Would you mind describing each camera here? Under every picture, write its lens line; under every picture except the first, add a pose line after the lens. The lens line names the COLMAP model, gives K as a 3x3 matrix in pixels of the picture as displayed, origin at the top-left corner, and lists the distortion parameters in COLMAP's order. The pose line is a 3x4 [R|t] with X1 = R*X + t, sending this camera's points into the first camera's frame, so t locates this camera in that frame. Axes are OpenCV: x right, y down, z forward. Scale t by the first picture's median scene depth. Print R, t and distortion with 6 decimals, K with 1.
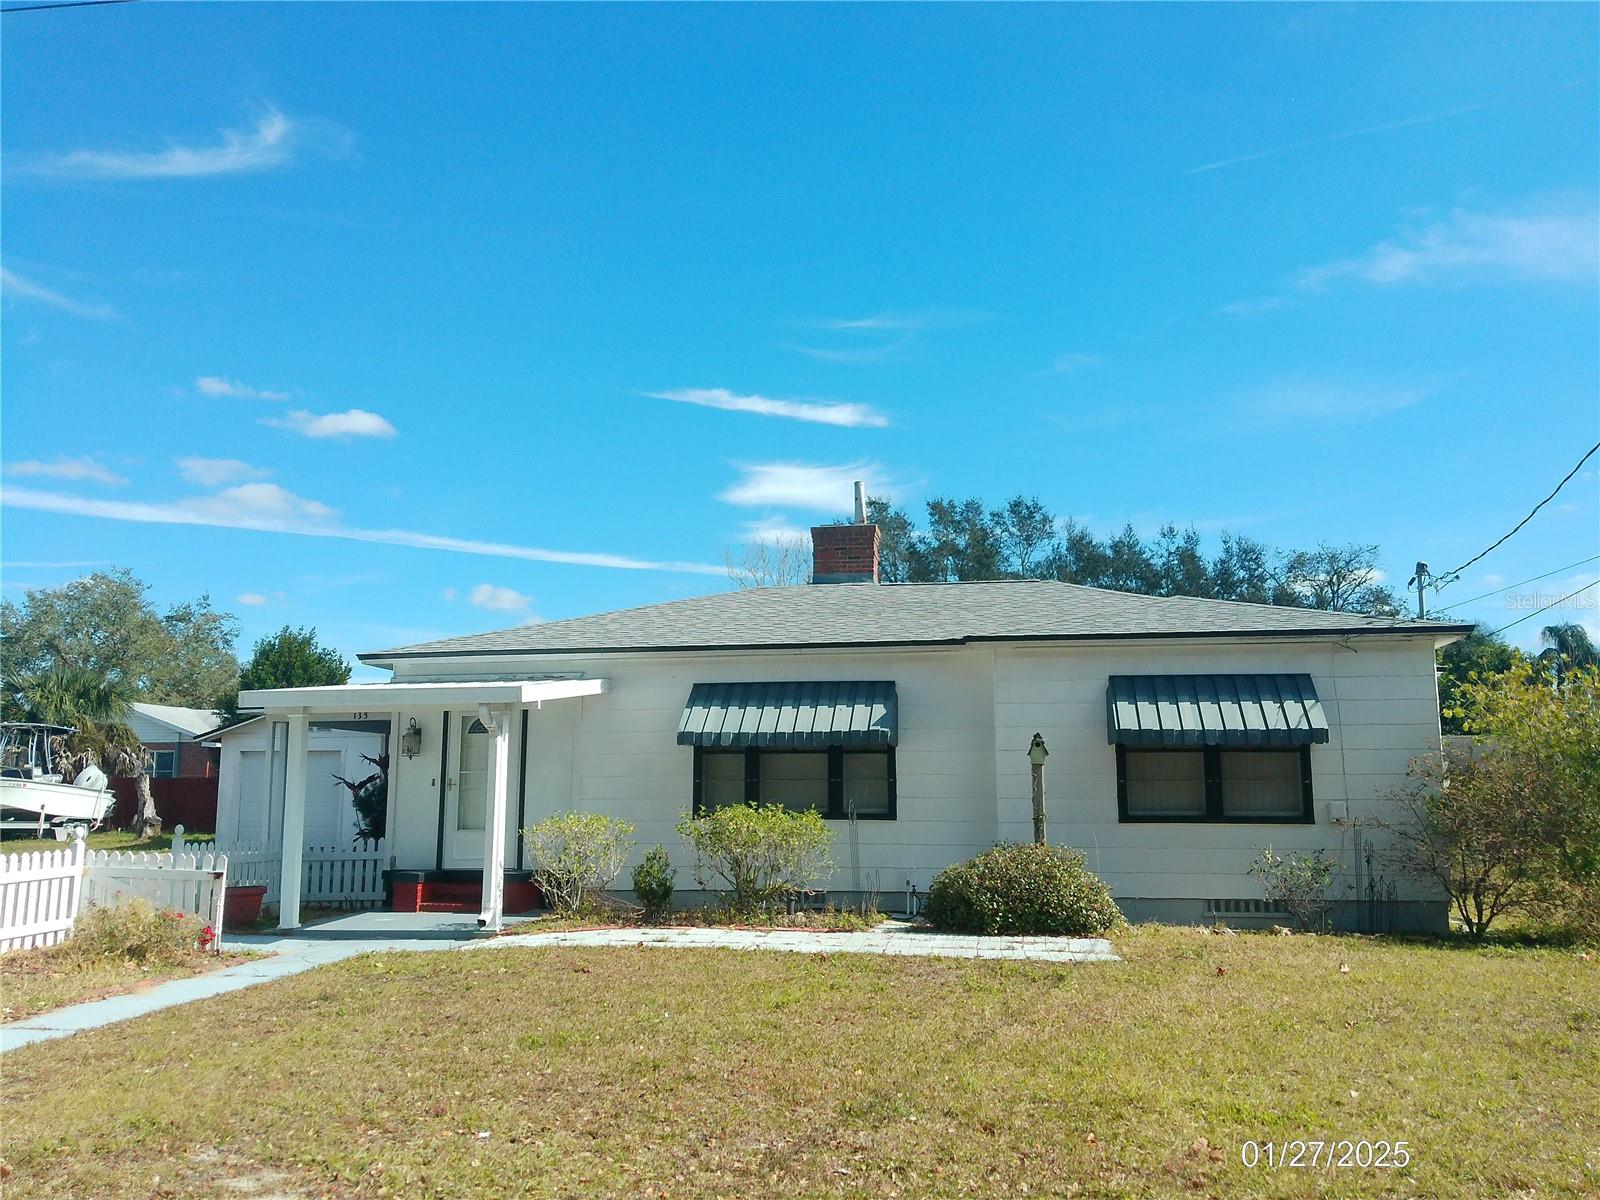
lens RADIAL K [[1612.1, 0, 832.4], [0, 1612.1, 605.8], [0, 0, 1]] dist [0.266997, -0.926244]
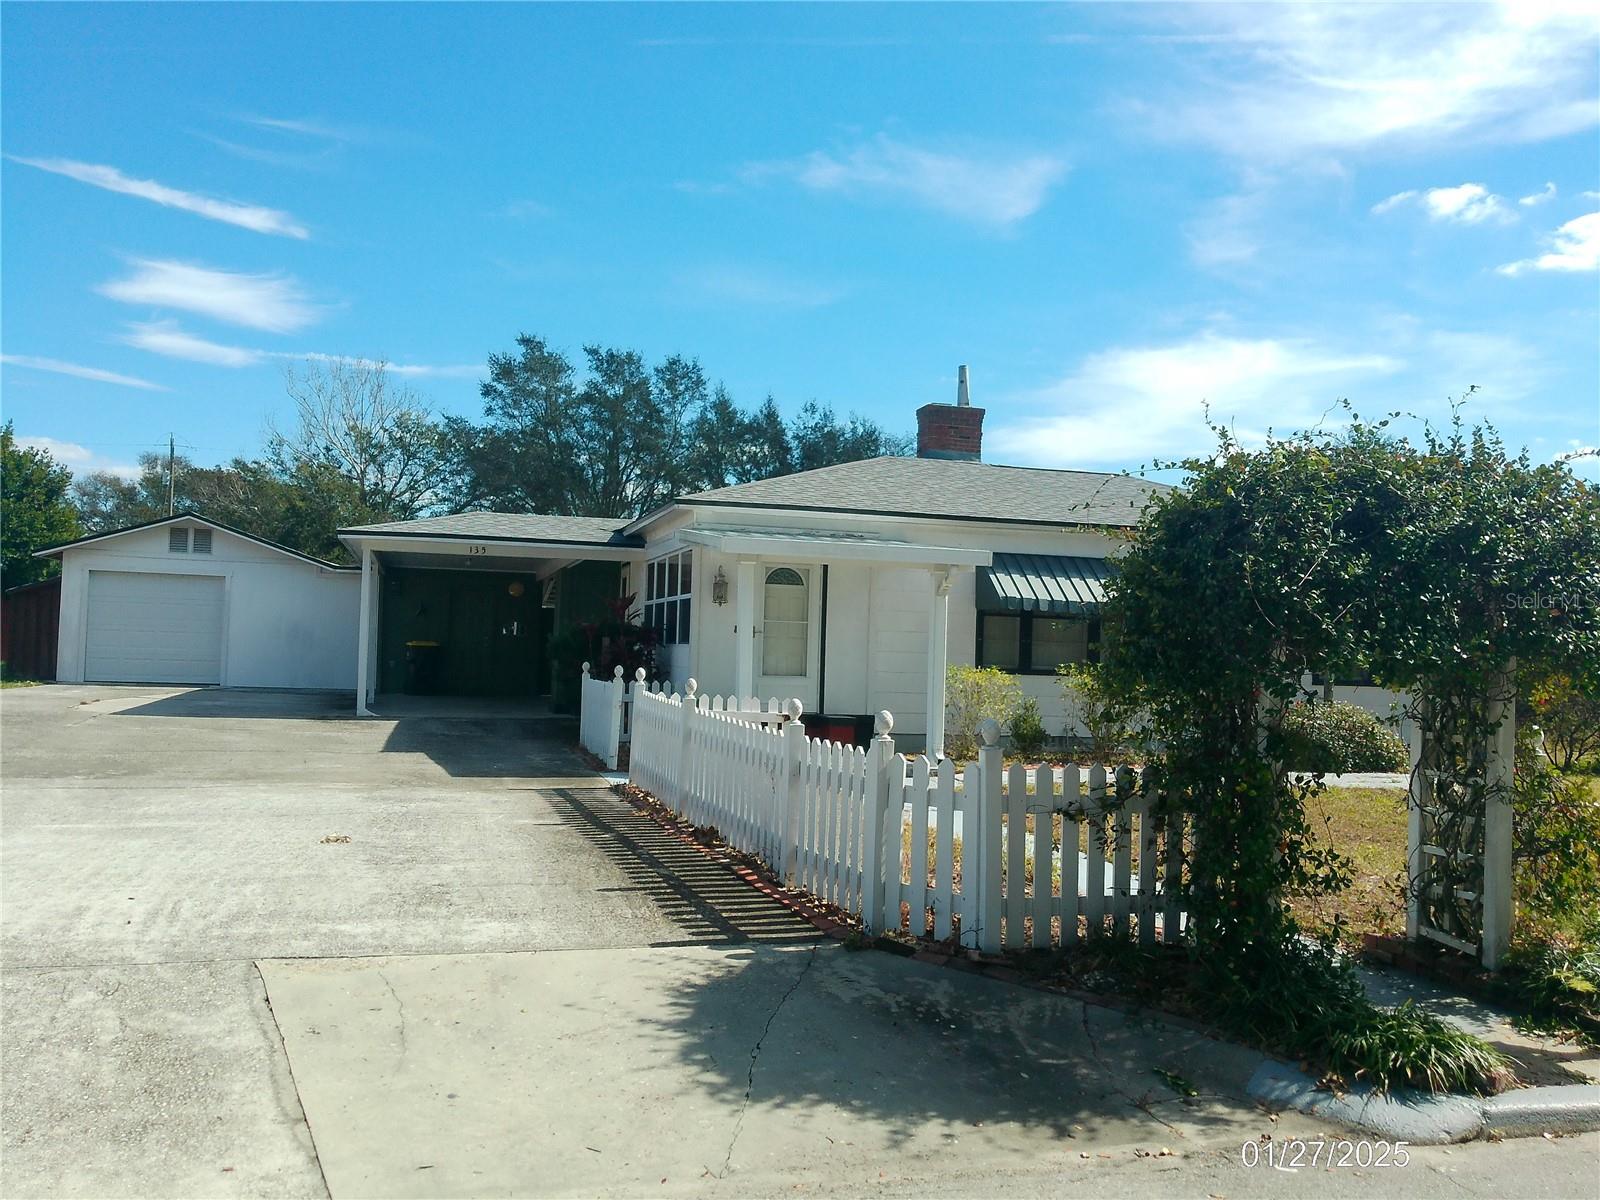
lens RADIAL K [[1601.1, 0, 809.4], [0, 1601.1, 604.3], [0, 0, 1]] dist [0.134977, -0.313537]
pose [[0.858568, 0.041822, 0.510992, -0.208048], [-0.091072, 0.993258, 0.071726, 0.004729], [-0.504547, -0.108118, 0.856588, 0.035402]]
